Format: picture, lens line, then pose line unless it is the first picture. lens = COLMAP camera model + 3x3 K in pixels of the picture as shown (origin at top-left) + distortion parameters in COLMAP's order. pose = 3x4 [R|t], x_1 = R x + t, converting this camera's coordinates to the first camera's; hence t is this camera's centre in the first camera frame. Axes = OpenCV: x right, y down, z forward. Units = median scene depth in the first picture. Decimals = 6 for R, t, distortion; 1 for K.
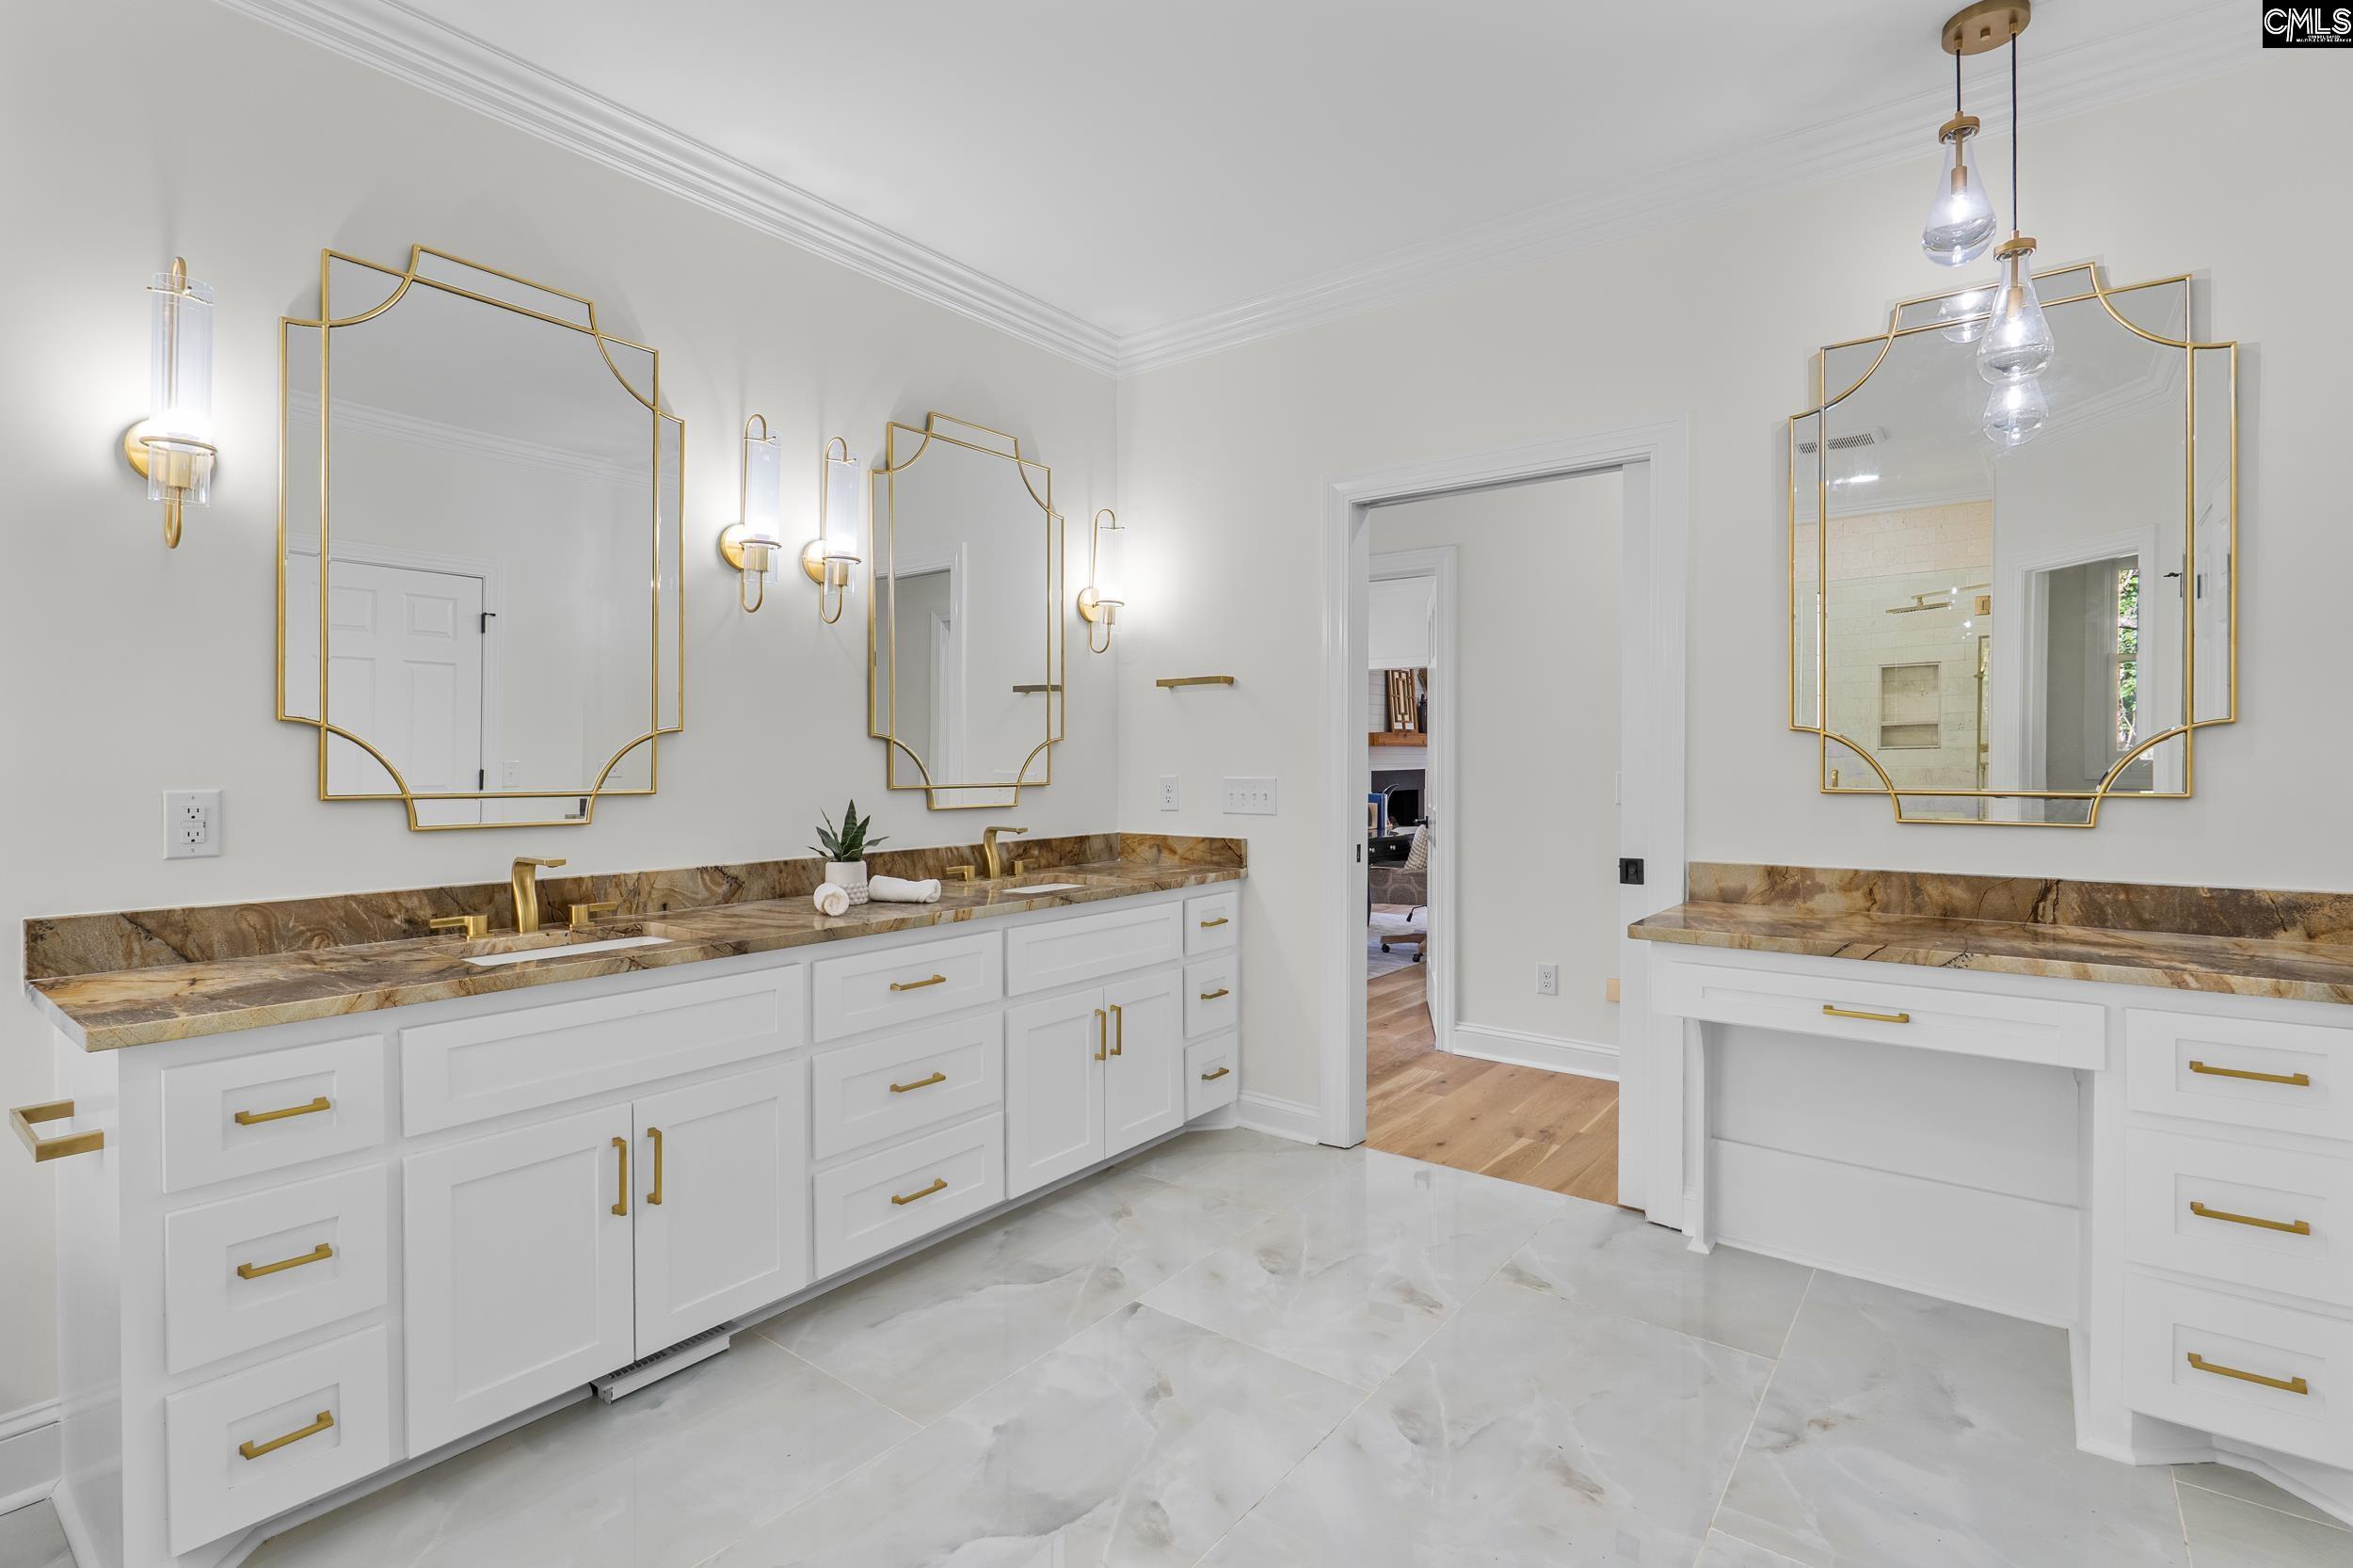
lens RADIAL K [[1091.3, 0, 1169.4], [0, 1091.3, 772.2], [0, 0, 1]] dist [-0.003398, 0.000308]
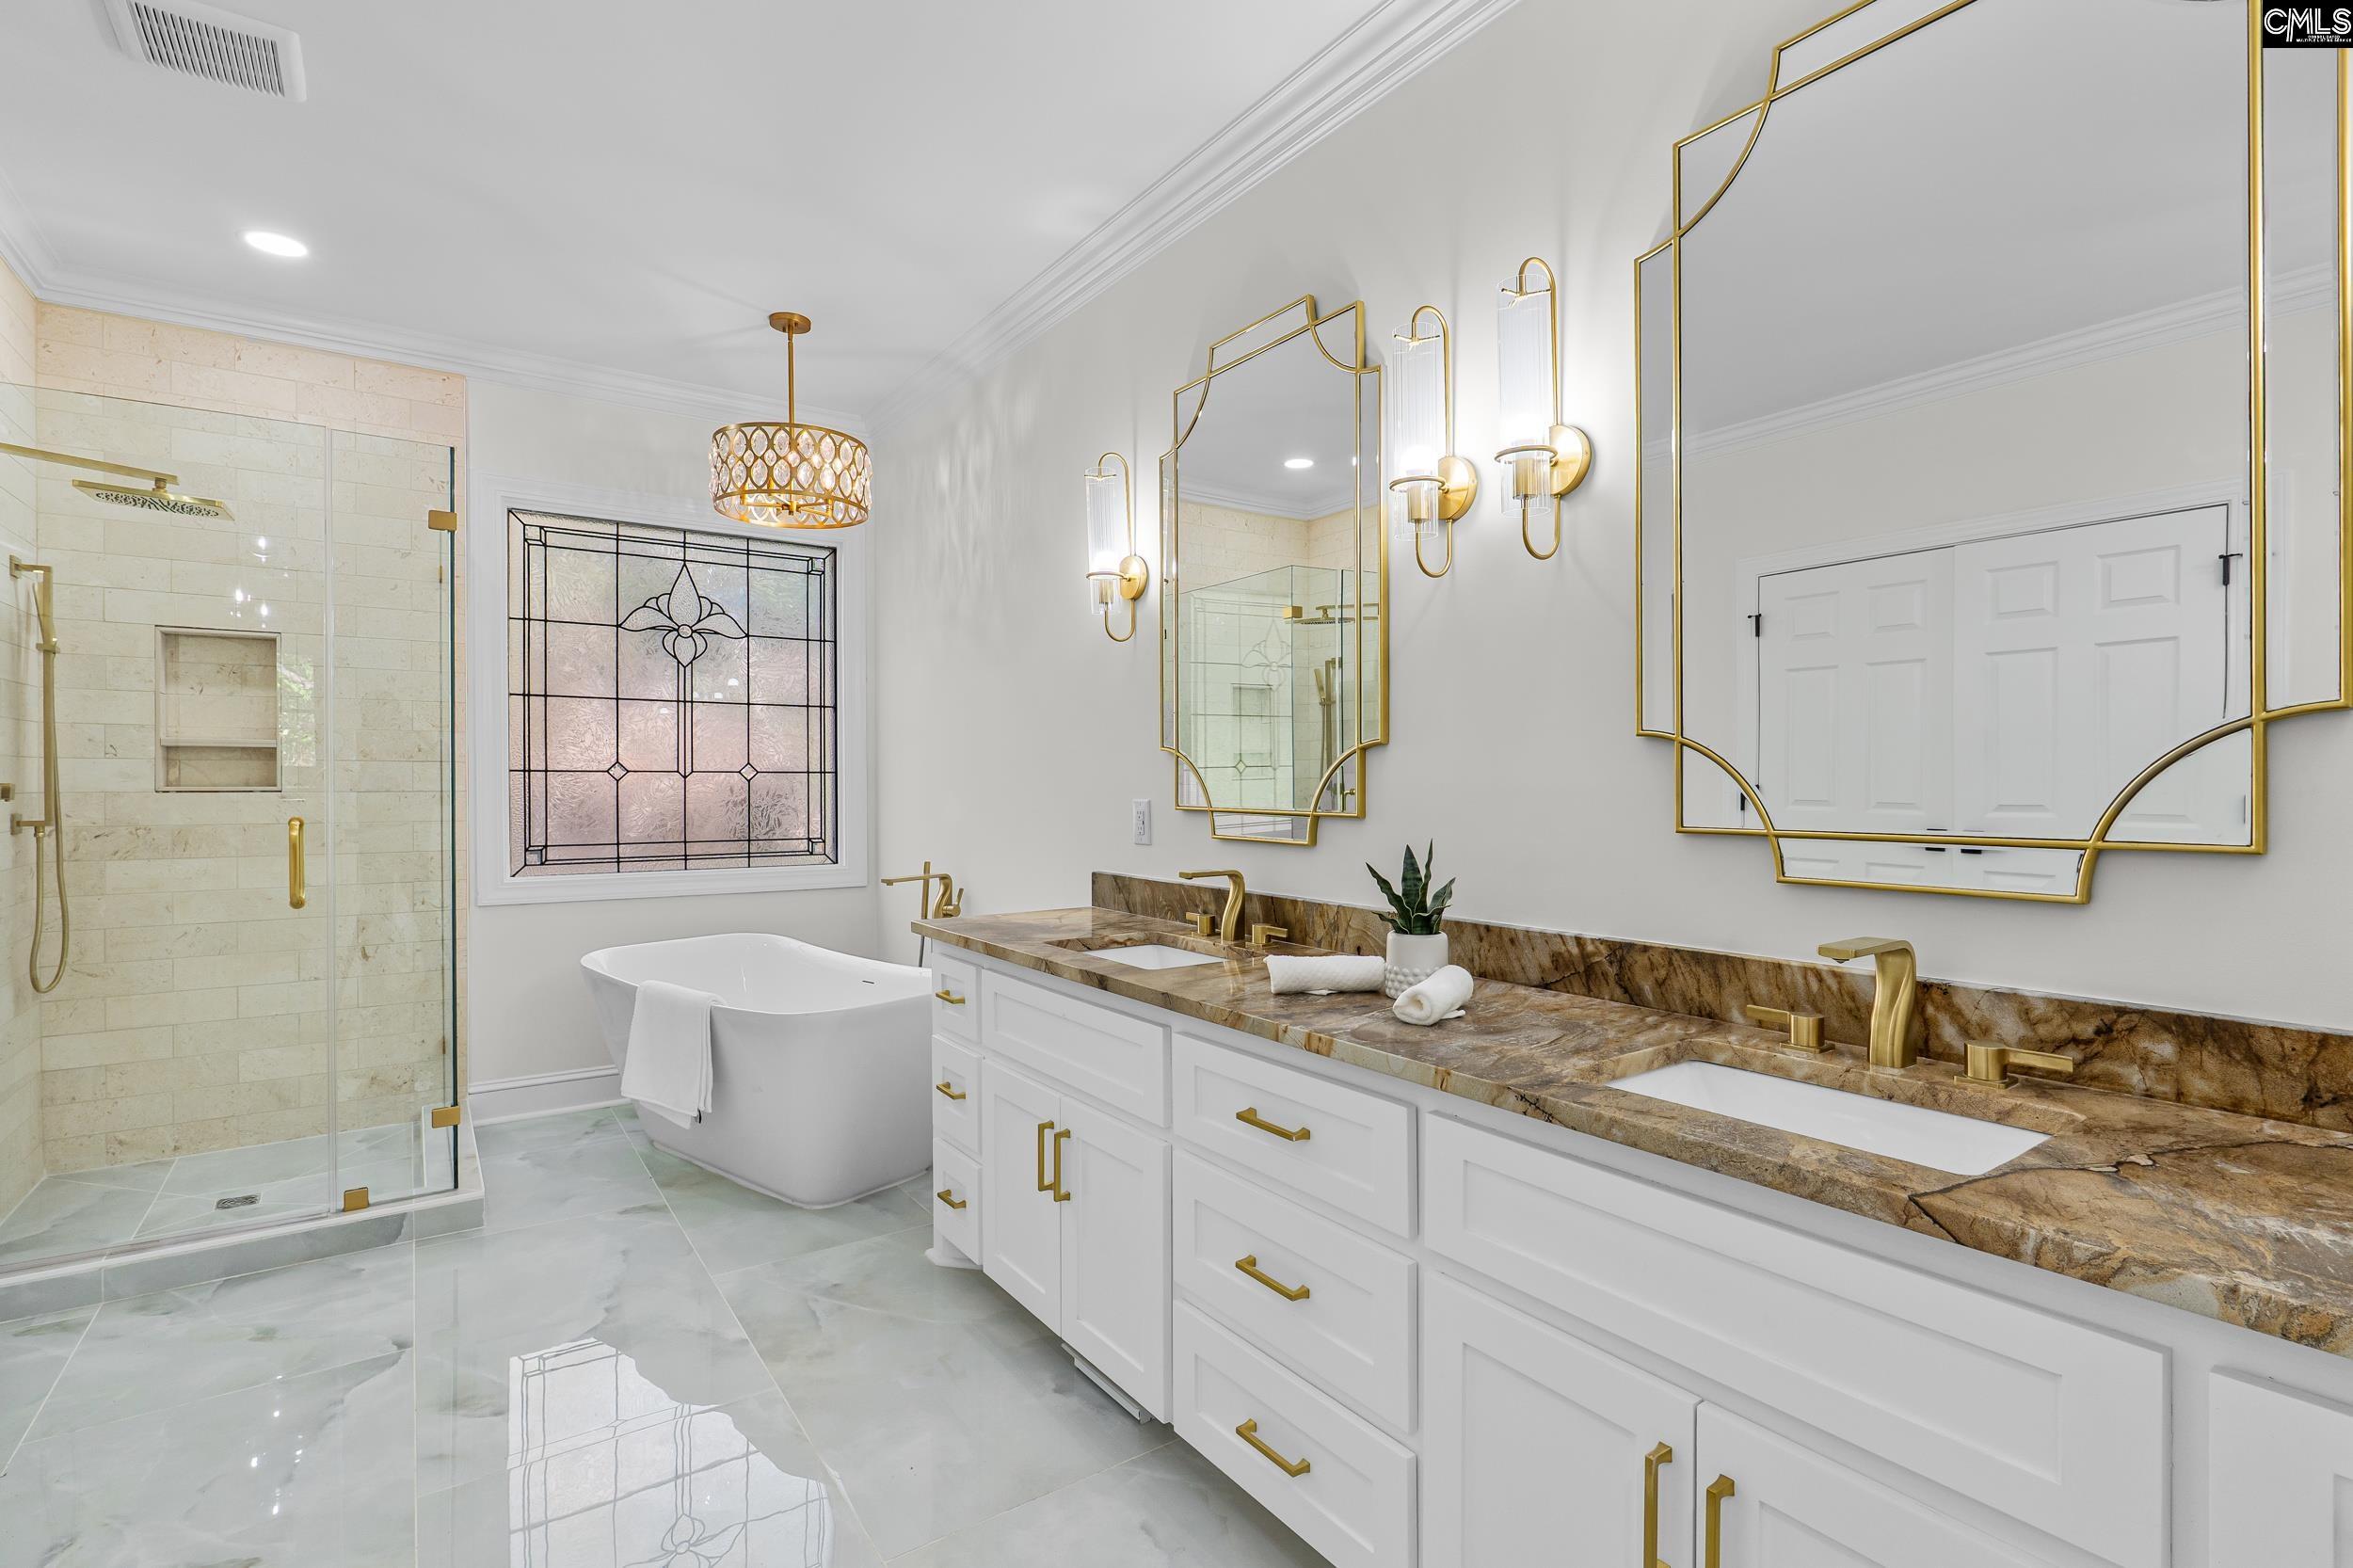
lens RADIAL K [[1091.3, 0, 1164.5], [0, 1091.3, 784.1], [0, 0, 1]] dist [-0.003398, 0.000308]
pose [[-0.292564, 0.007782, -0.956214, 0.395730], [-0.005823, 0.999934, 0.009920, -0.013923], [0.956228, 0.008470, -0.292499, 1.100265]]
